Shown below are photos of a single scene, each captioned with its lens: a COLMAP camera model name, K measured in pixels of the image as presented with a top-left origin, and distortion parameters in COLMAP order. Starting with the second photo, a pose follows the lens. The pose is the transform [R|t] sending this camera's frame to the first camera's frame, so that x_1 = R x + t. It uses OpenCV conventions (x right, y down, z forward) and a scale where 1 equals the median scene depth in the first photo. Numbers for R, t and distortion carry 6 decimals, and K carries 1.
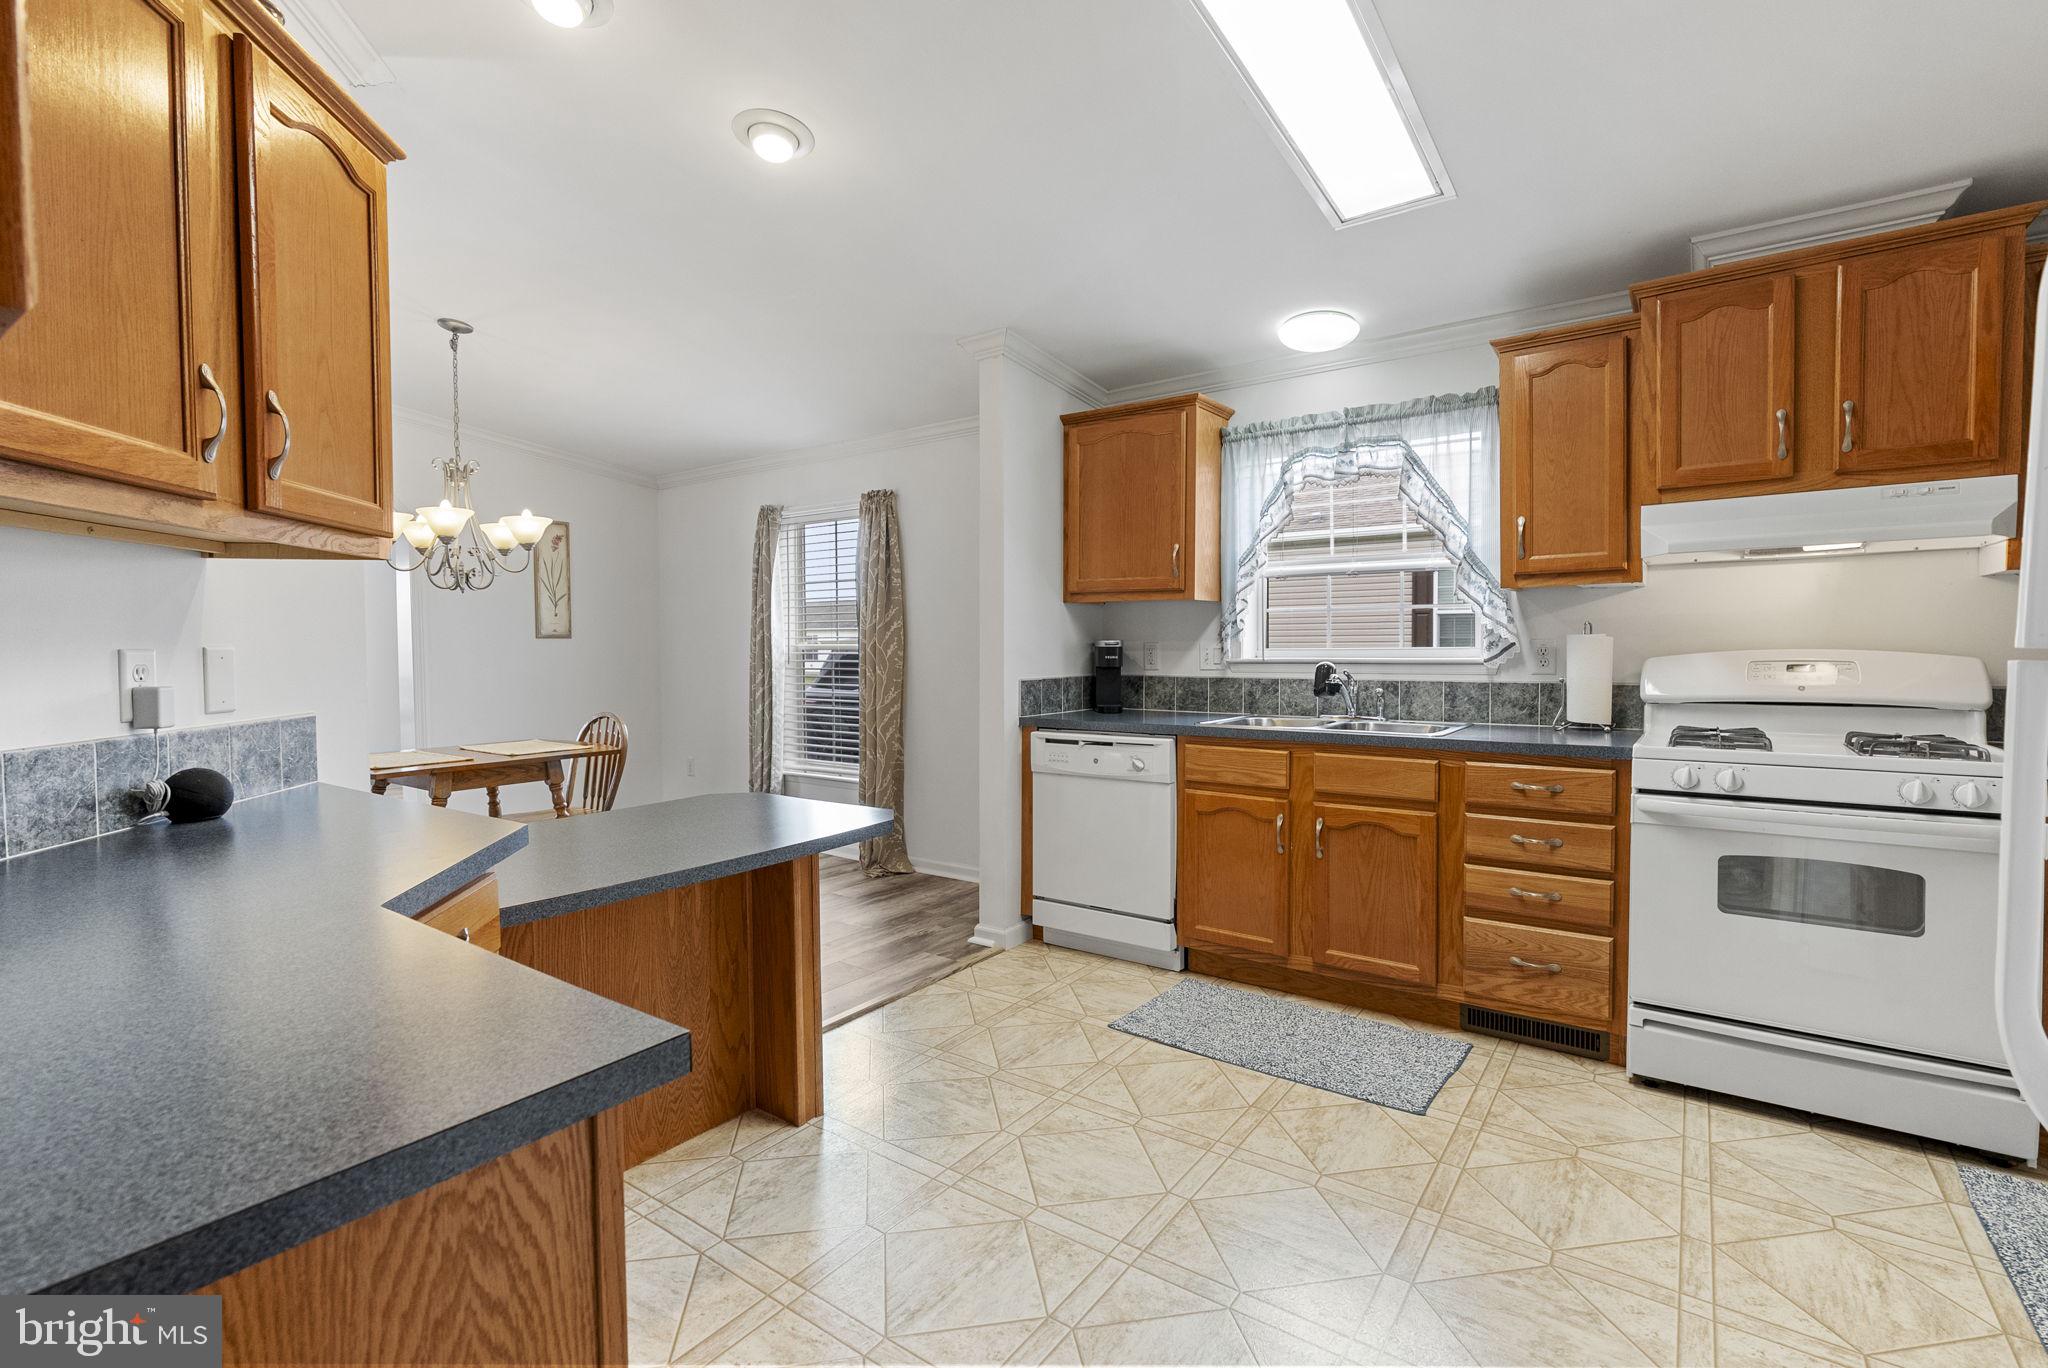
lens RADIAL K [[954.6, 0, 1018.6], [0, 954.6, 677.4], [0, 0, 1]] dist [-0.006994, 0.004120]
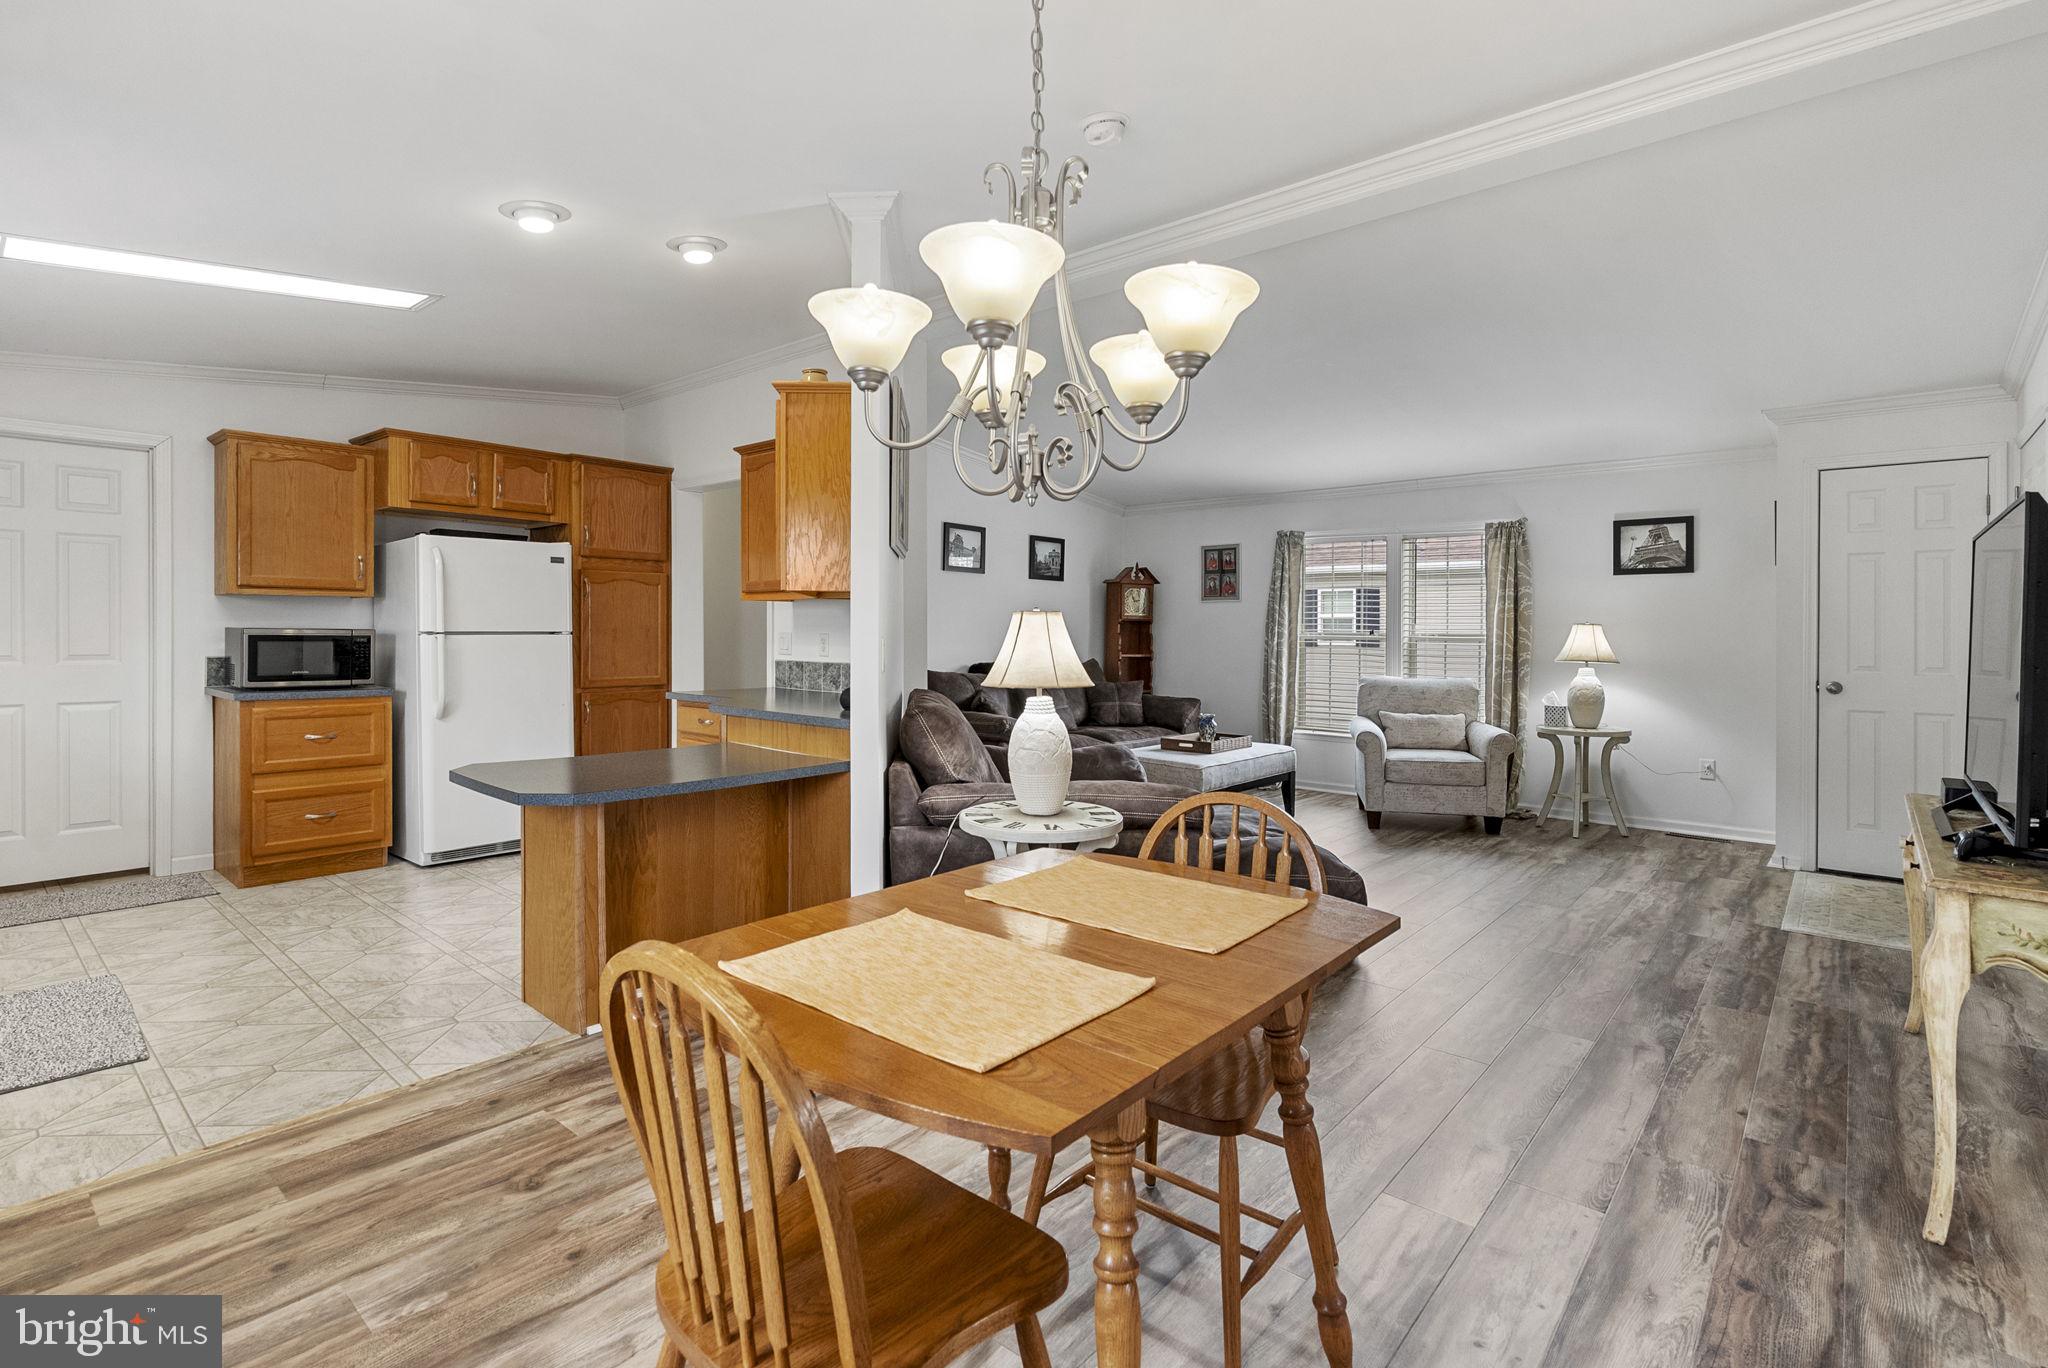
lens RADIAL K [[954.6, 0, 997.3], [0, 954.6, 645.9], [0, 0, 1]] dist [-0.006994, 0.004120]
pose [[-0.993976, -0.000221, 0.109594, -0.670902], [0.005231, 0.998762, 0.049459, -0.052630], [-0.109469, 0.049735, -0.992745, 1.501928]]
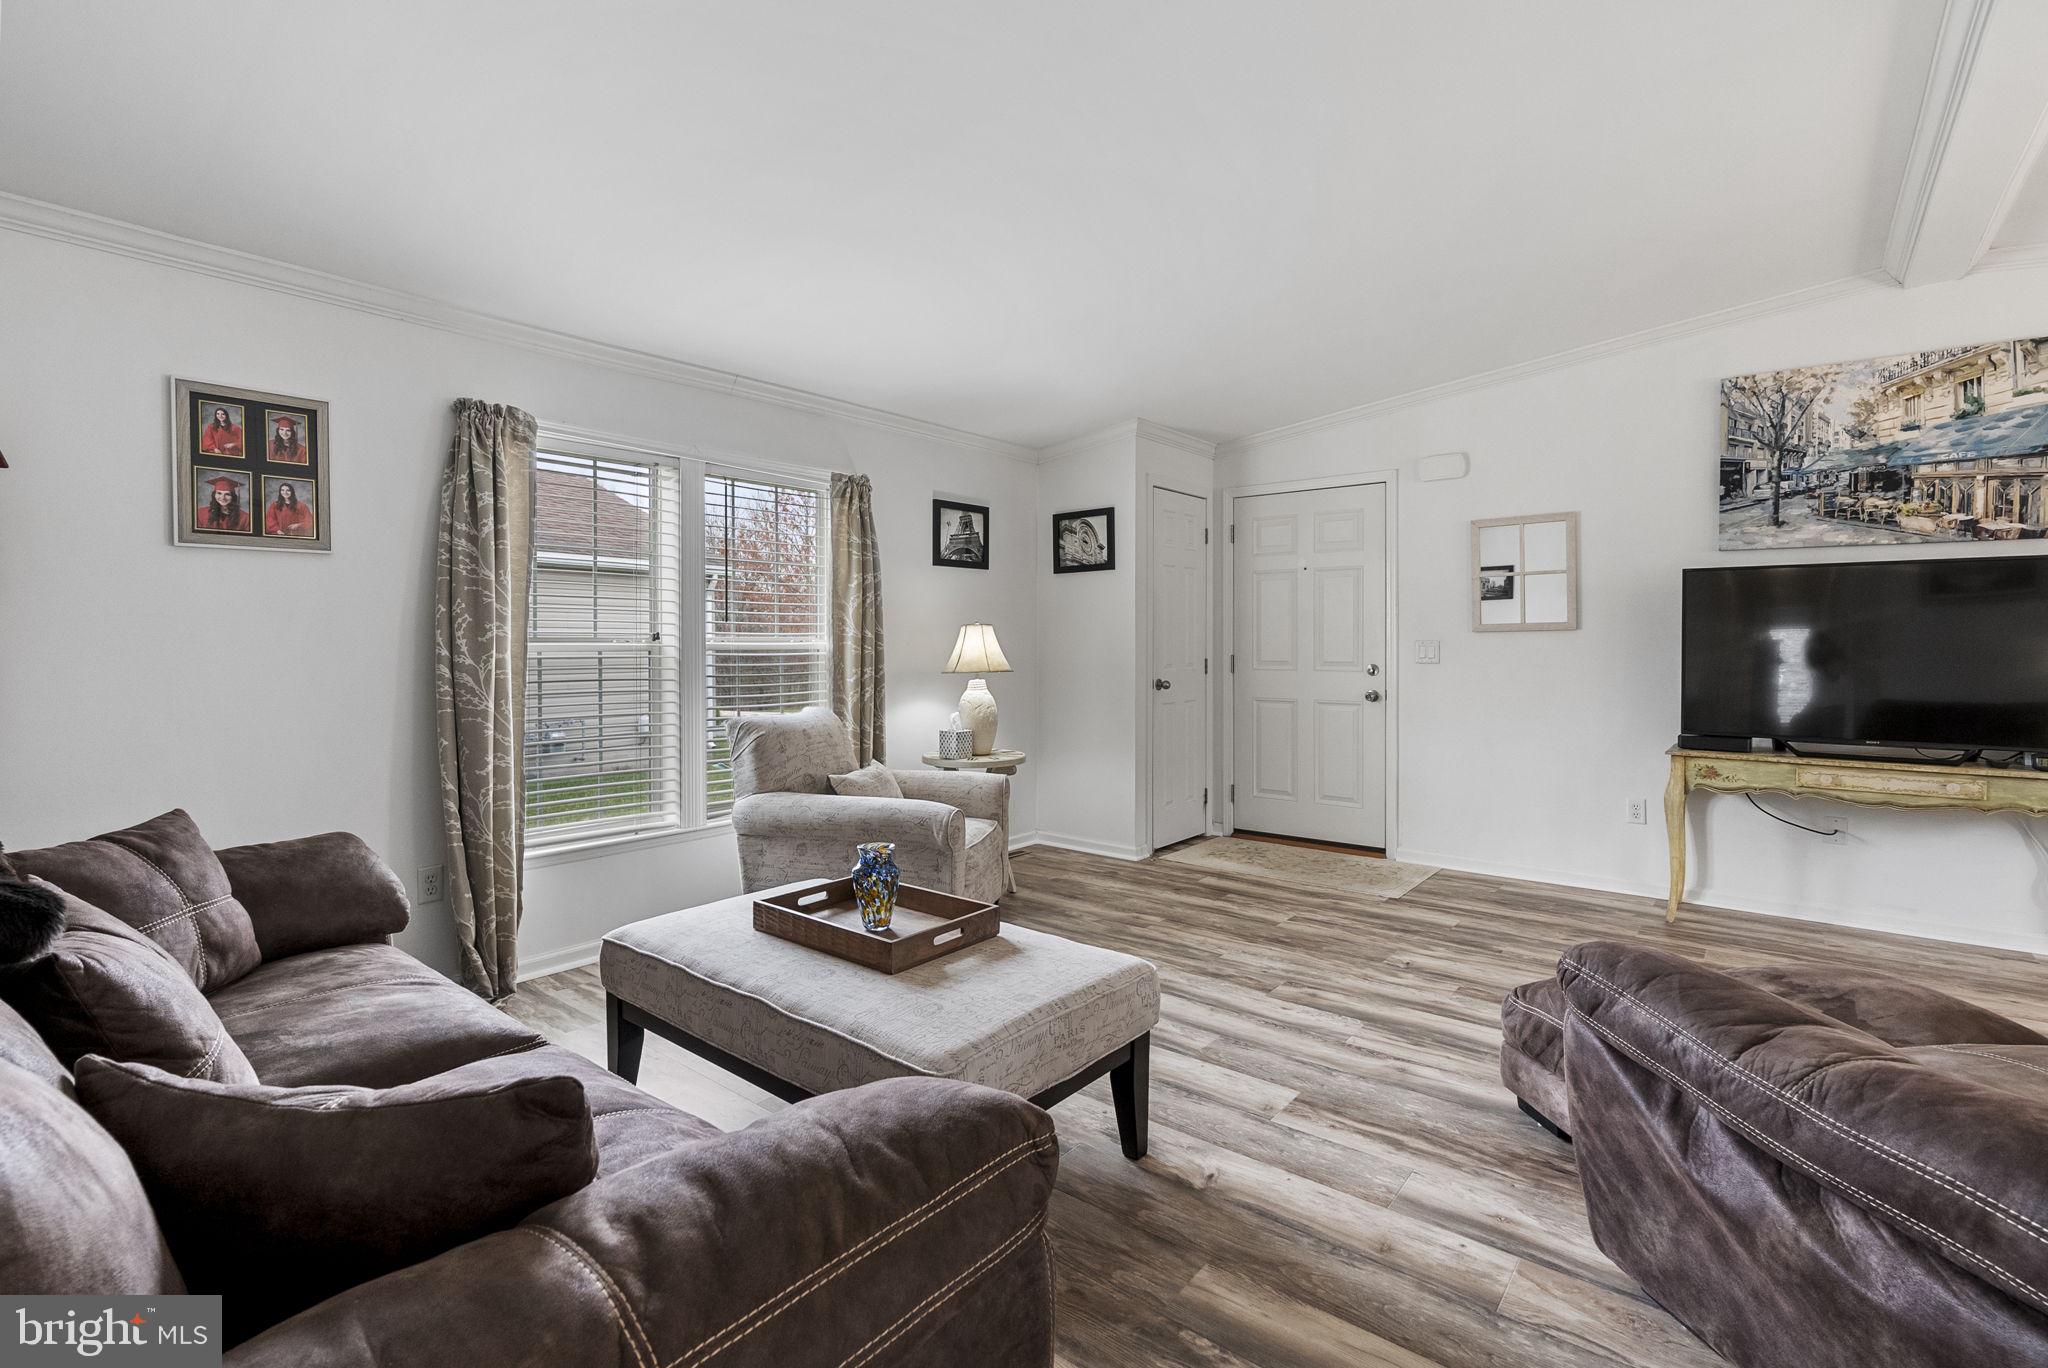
lens RADIAL K [[954.6, 0, 1023.5], [0, 954.6, 652.8], [0, 0, 1]] dist [-0.006994, 0.004120]
pose [[-0.070500, 0.020656, -0.997298, -0.198304], [-0.033919, 0.999158, 0.023092, 0.001731], [0.996935, 0.035455, -0.069740, -0.086100]]
